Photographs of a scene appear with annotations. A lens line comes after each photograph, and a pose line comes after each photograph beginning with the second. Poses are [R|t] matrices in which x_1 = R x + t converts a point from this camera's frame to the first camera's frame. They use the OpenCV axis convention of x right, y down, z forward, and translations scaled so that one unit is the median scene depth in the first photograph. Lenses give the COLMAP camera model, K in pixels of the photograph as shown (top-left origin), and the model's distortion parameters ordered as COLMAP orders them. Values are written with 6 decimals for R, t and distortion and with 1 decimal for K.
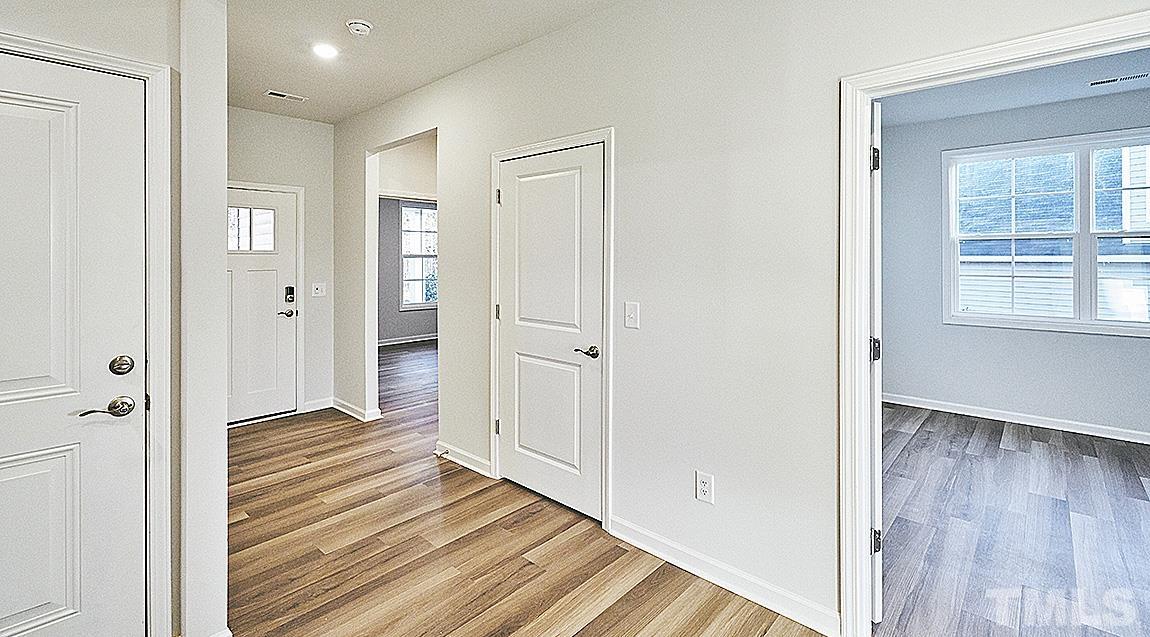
lens RADIAL K [[505.8, 0, 571.5], [0, 505.8, 255.1], [0, 0, 1]] dist [0.000597, 0.001064]
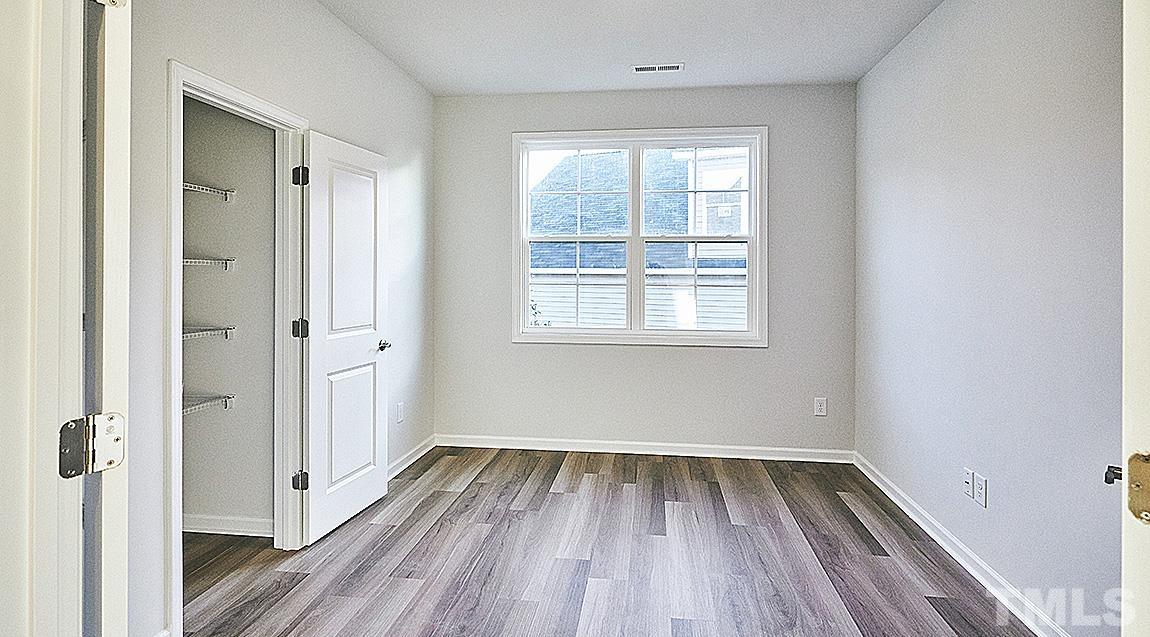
lens RADIAL K [[583.8, 0, 566.5], [0, 583.8, 277.5], [0, 0, 1]] dist [-0.003080, -0.000039]
pose [[0.819282, 0.005531, 0.573364, 0.294940], [-0.009060, 0.999954, 0.003300, 0.028641], [-0.573319, -0.007898, 0.819294, 0.194879]]
